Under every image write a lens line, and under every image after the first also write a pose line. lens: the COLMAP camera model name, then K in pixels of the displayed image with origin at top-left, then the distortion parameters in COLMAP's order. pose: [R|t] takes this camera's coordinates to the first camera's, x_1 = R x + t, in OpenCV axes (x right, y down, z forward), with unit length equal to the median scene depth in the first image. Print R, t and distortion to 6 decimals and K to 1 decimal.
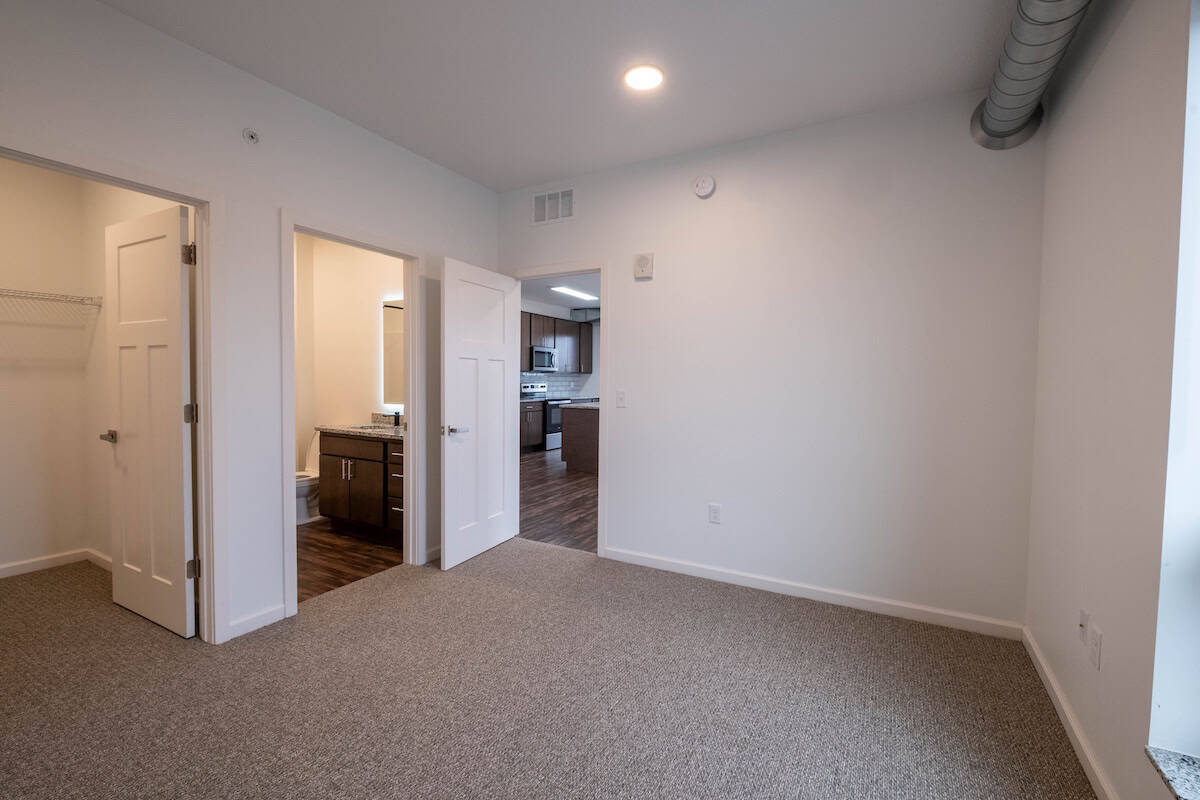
lens RADIAL K [[512.0, 0, 600.0], [0, 512.0, 400.0], [0, 0, 1]] dist [0.000098, -0.000364]
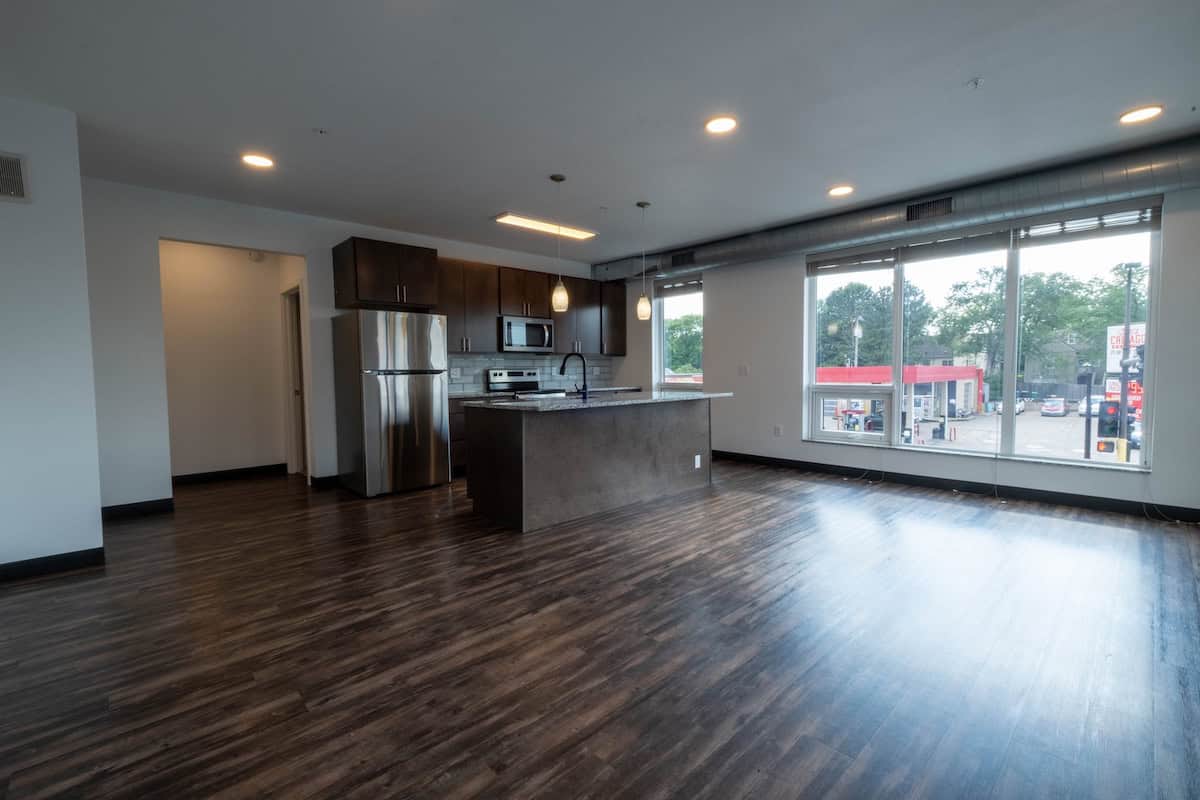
lens RADIAL K [[512.0, 0, 600.0], [0, 512.0, 400.0], [0, 0, 1]] dist [0.000098, -0.000364]
pose [[0.945367, -0.006644, -0.325941, 0.186458], [0.010513, 0.999894, 0.010109, 0.002622], [0.325839, -0.012983, 0.945336, 0.343612]]
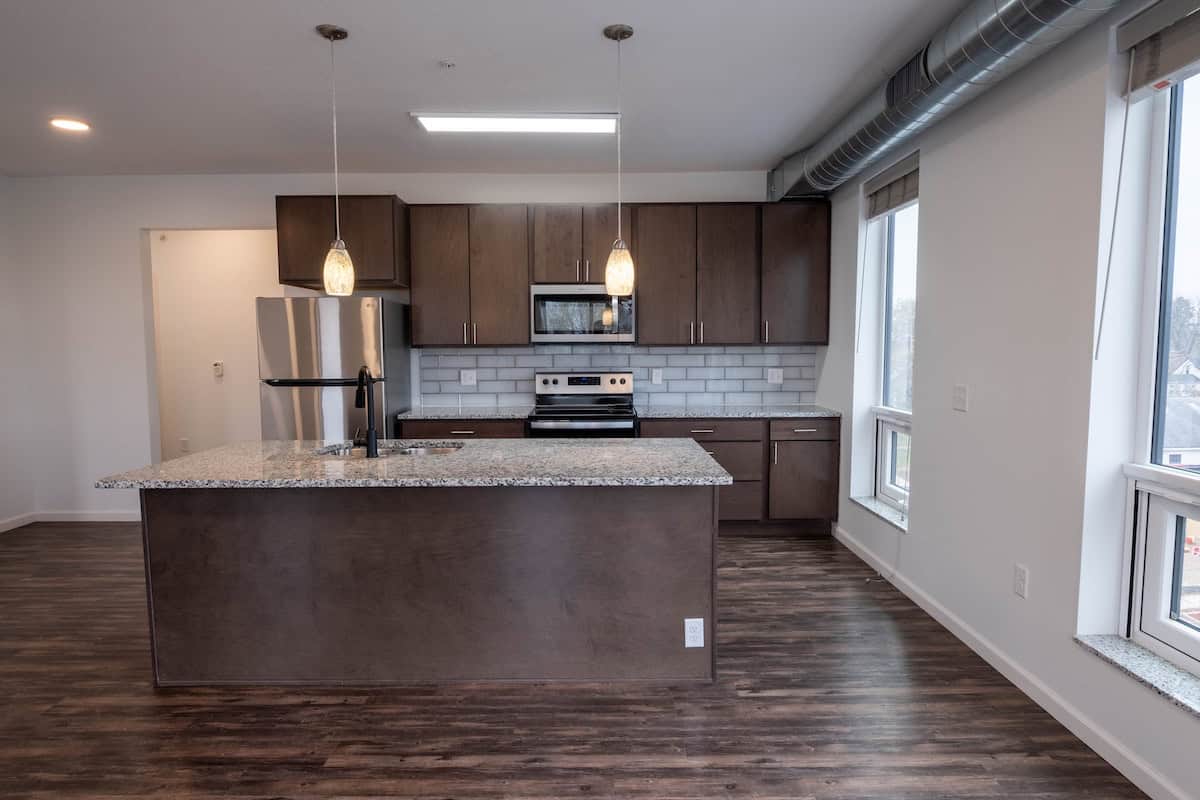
lens RADIAL K [[696.0, 0, 600.0], [0, 696.0, 400.0], [0, 0, 1]] dist [-0.002055, -0.000602]
pose [[0.495629, 0.055904, -0.866733, 0.327299], [-0.024147, 0.998428, 0.050590, -0.036056], [0.868199, -0.004144, 0.496199, 0.664112]]
